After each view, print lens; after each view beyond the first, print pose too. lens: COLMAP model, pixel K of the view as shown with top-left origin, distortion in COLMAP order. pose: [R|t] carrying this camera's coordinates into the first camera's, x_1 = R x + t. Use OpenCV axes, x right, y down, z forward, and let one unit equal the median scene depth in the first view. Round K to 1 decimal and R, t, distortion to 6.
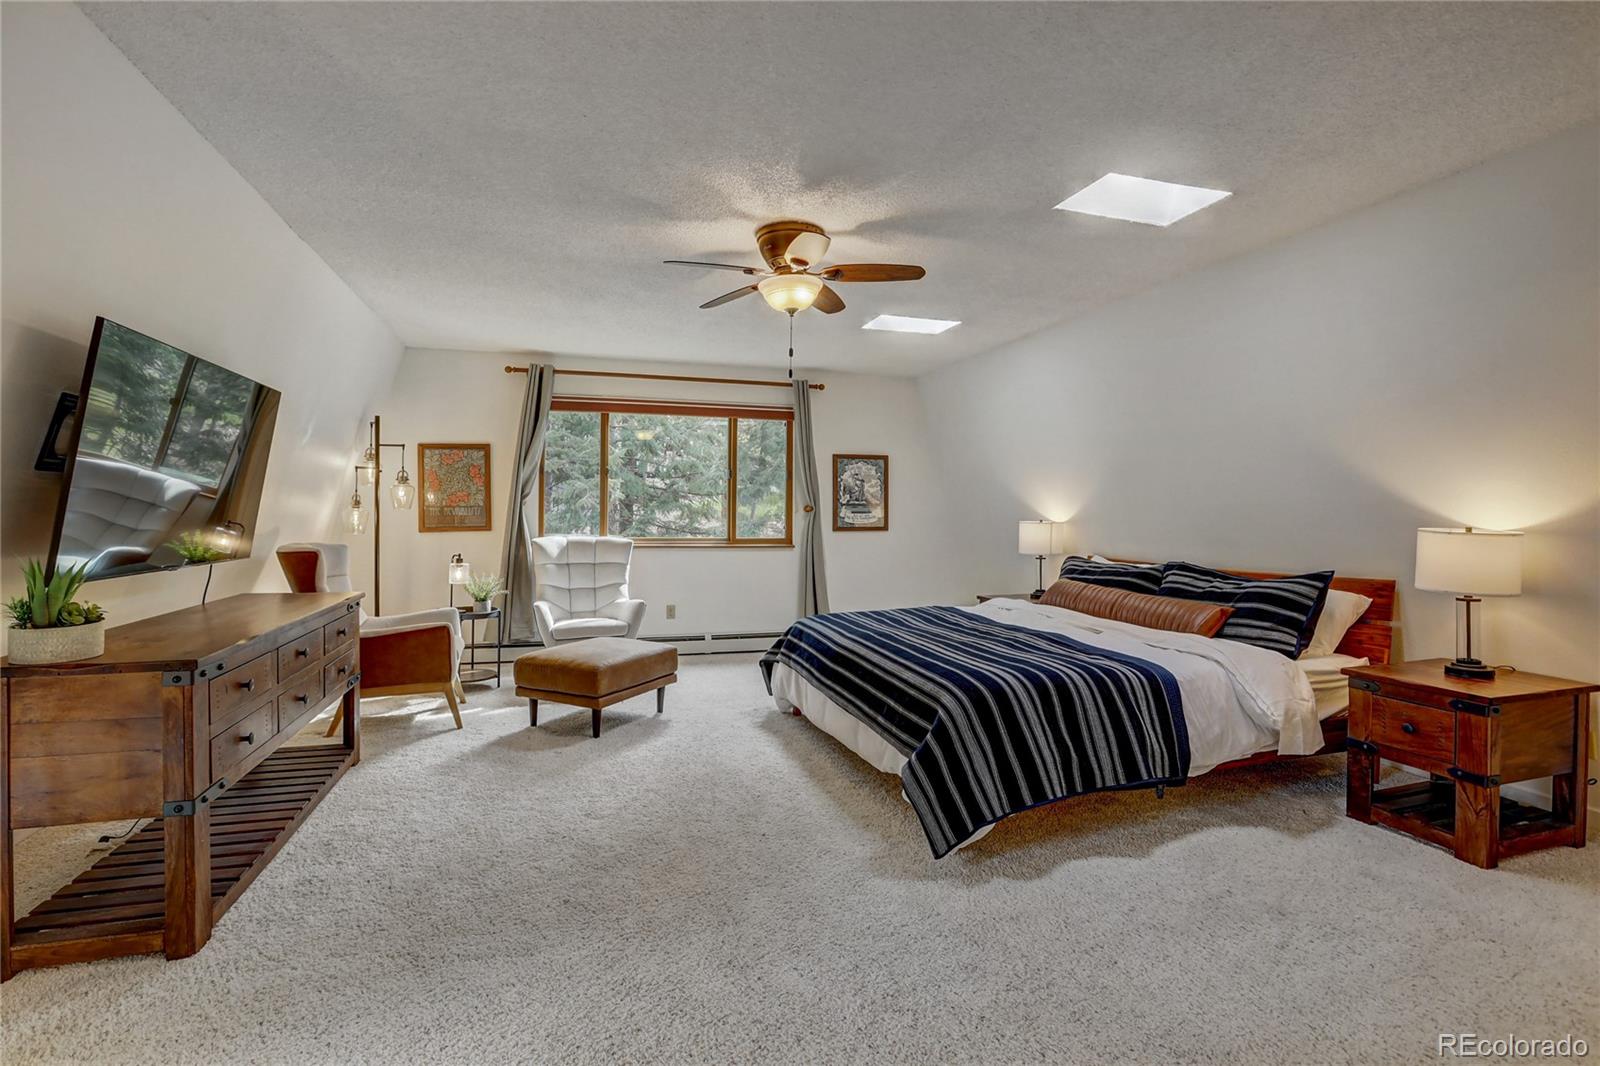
lens RADIAL K [[740.7, 0, 800.0], [0, 740.7, 533.0], [0, 0, 1]] dist [-0.063720, 0.034910]
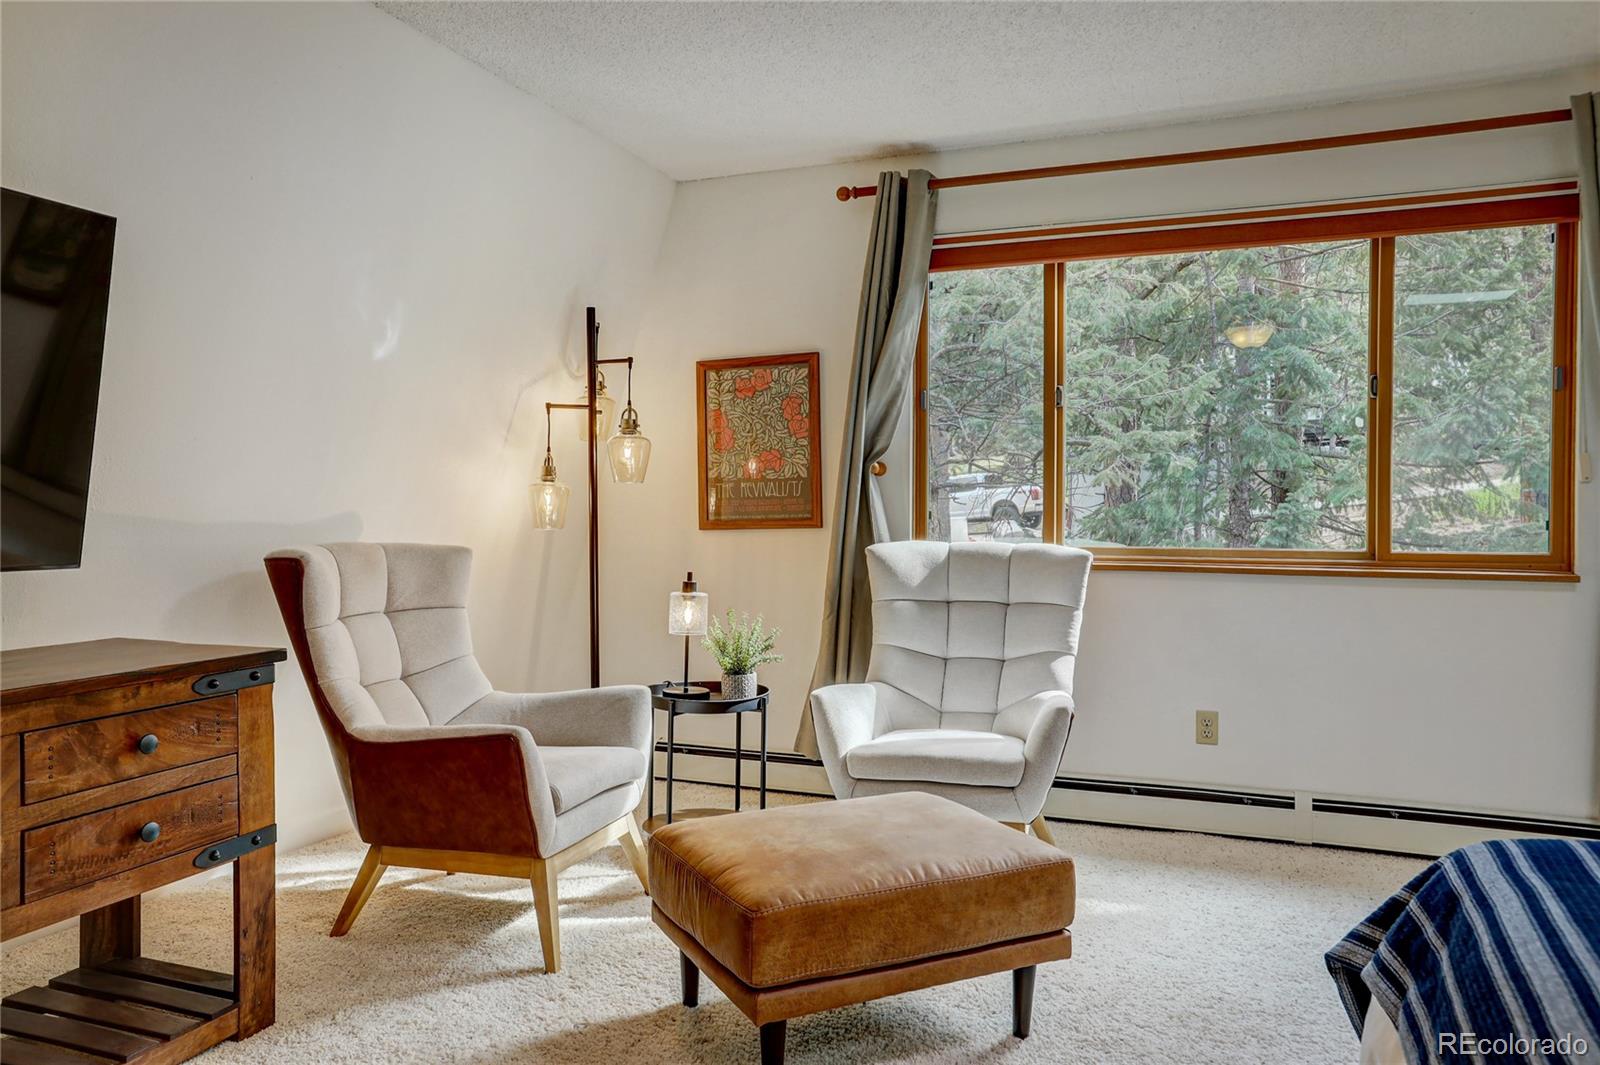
lens RADIAL K [[1142.6, 0, 800.0], [0, 1142.6, 532.5], [0, 0, 1]] dist [-0.004766, -0.001355]
pose [[0.774759, 0.006463, -0.632223, 0.057648], [-0.013337, 0.999892, -0.006122, 0.005192], [0.632116, 0.013175, 0.774762, 0.401643]]
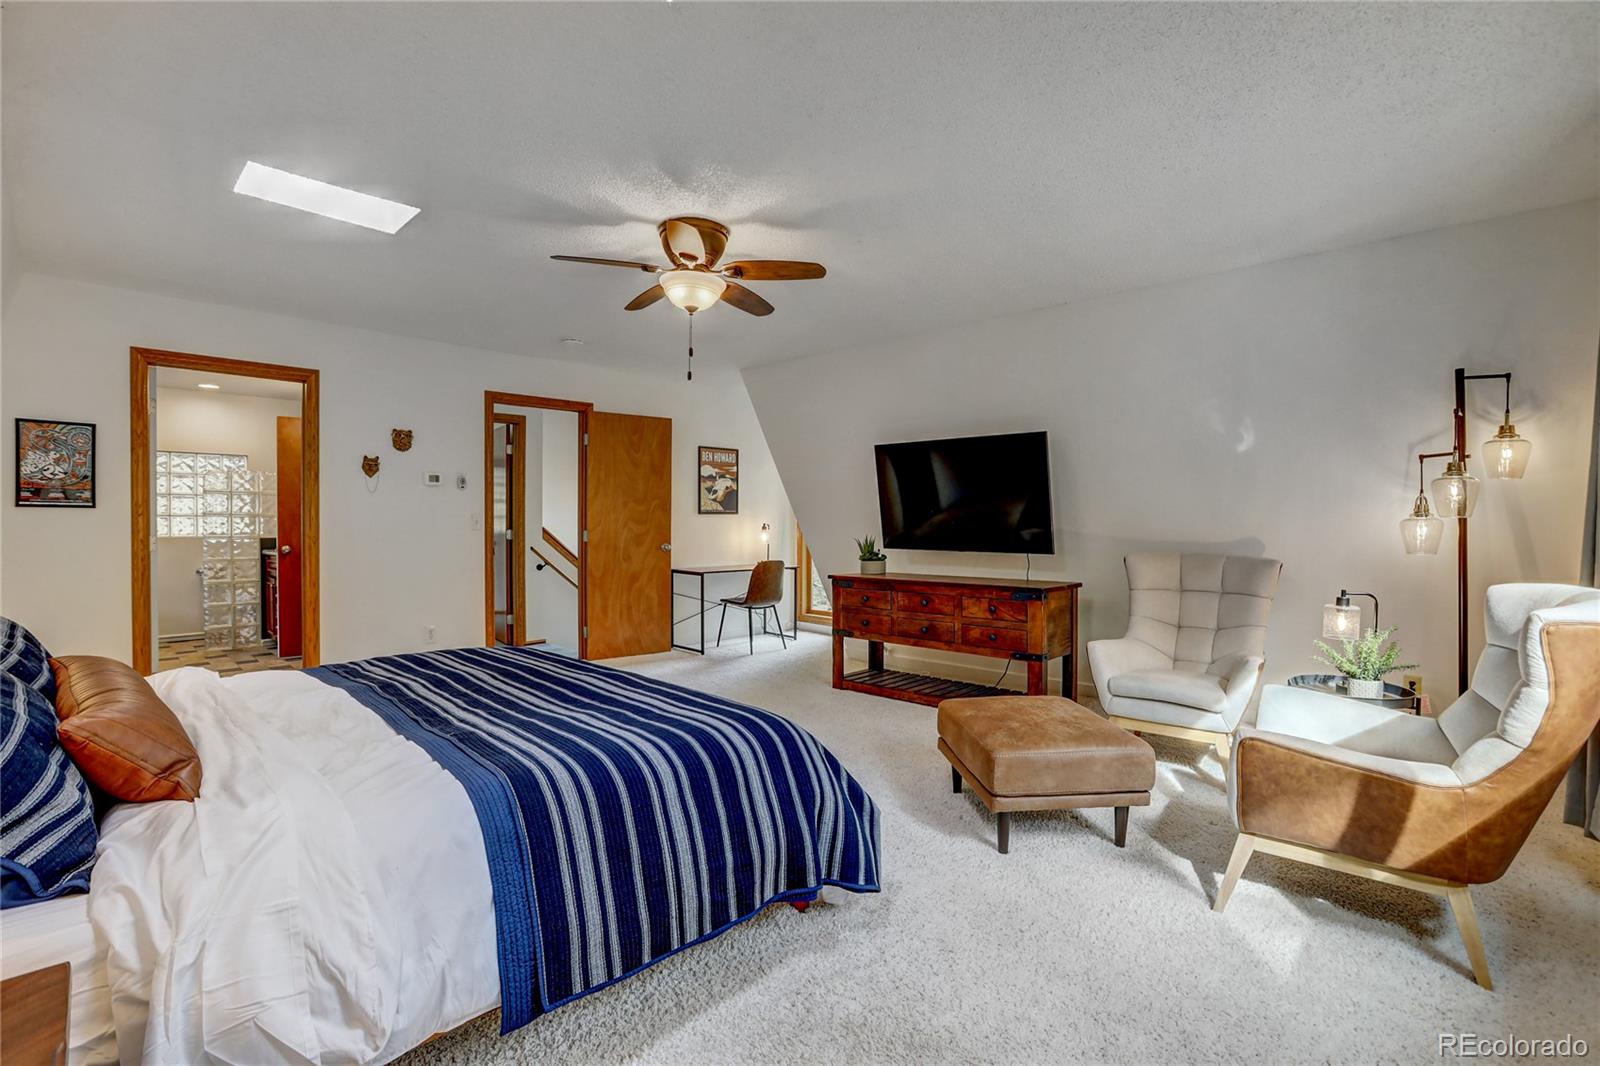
lens RADIAL K [[740.7, 0, 800.0], [0, 740.7, 533.0], [0, 0, 1]] dist [-0.063720, 0.034910]
pose [[-0.895693, -0.002791, -0.444665, 0.176111], [-0.019976, 0.999223, 0.033967, -0.026420], [0.444225, 0.039306, -0.895053, 1.161674]]
